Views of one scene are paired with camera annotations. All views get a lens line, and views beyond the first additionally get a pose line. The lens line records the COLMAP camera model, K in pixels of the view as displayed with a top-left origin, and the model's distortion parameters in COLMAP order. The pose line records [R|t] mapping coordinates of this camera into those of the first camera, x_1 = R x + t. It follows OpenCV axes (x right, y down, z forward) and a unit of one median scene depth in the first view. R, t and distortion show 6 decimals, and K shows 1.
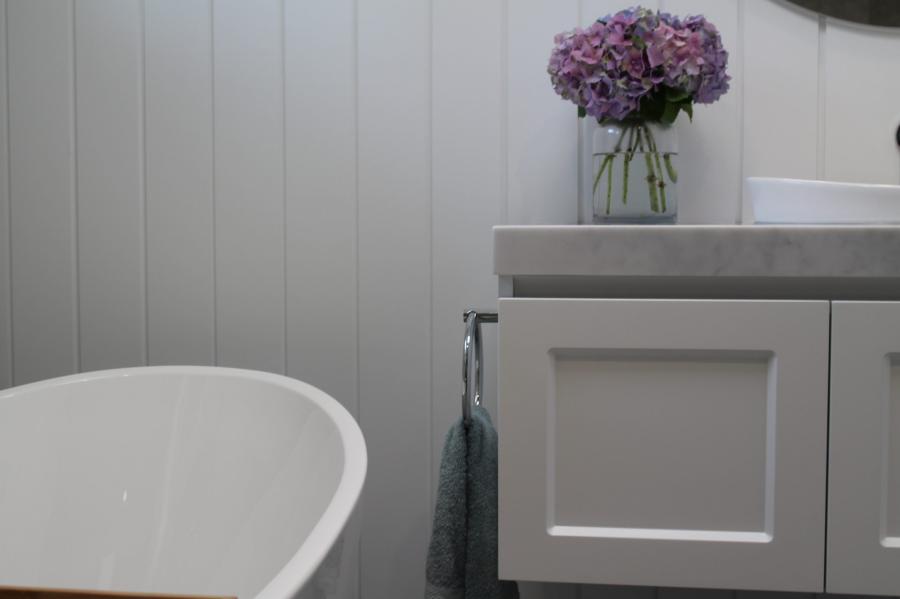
lens RADIAL K [[1210.1, 0, 450.0], [0, 1210.1, 299.5], [0, 0, 1]] dist [-0.081452, 0.143496]
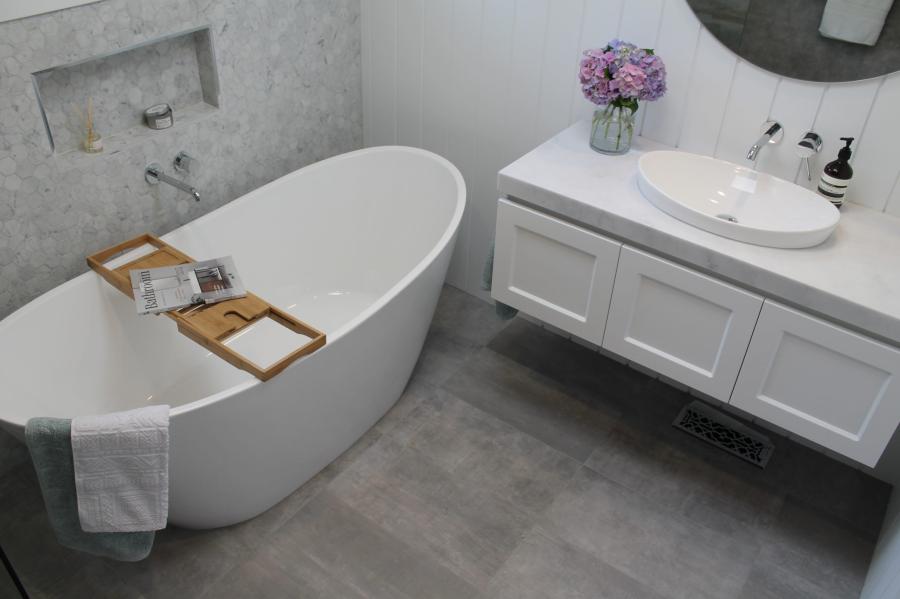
lens RADIAL K [[758.3, 0, 448.0], [0, 758.3, 305.0], [0, 0, 1]] dist [-0.169034, 0.143095]
pose [[0.888036, 0.299431, -0.348903, 0.459578], [-0.063899, 0.831869, 0.551280, -0.552763], [0.455312, -0.467262, 0.757863, -0.231201]]
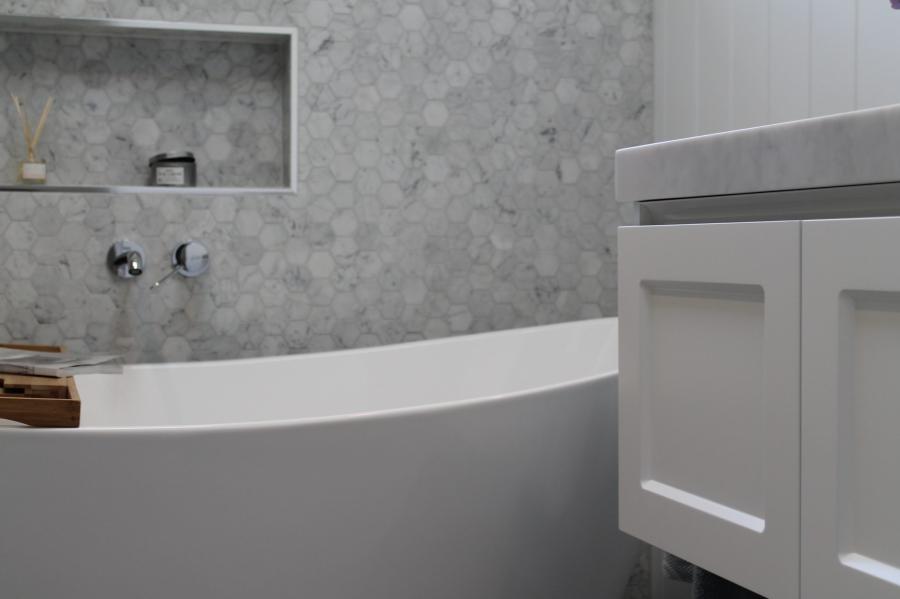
lens RADIAL K [[1413.7, 0, 442.8], [0, 1413.7, 297.4], [0, 0, 1]] dist [-0.038448, 0.152033]
pose [[0.435390, 0.032851, -0.899643, 0.839131], [-0.053069, 0.998533, 0.010778, 0.043156], [0.898677, 0.043050, 0.436494, 0.344378]]
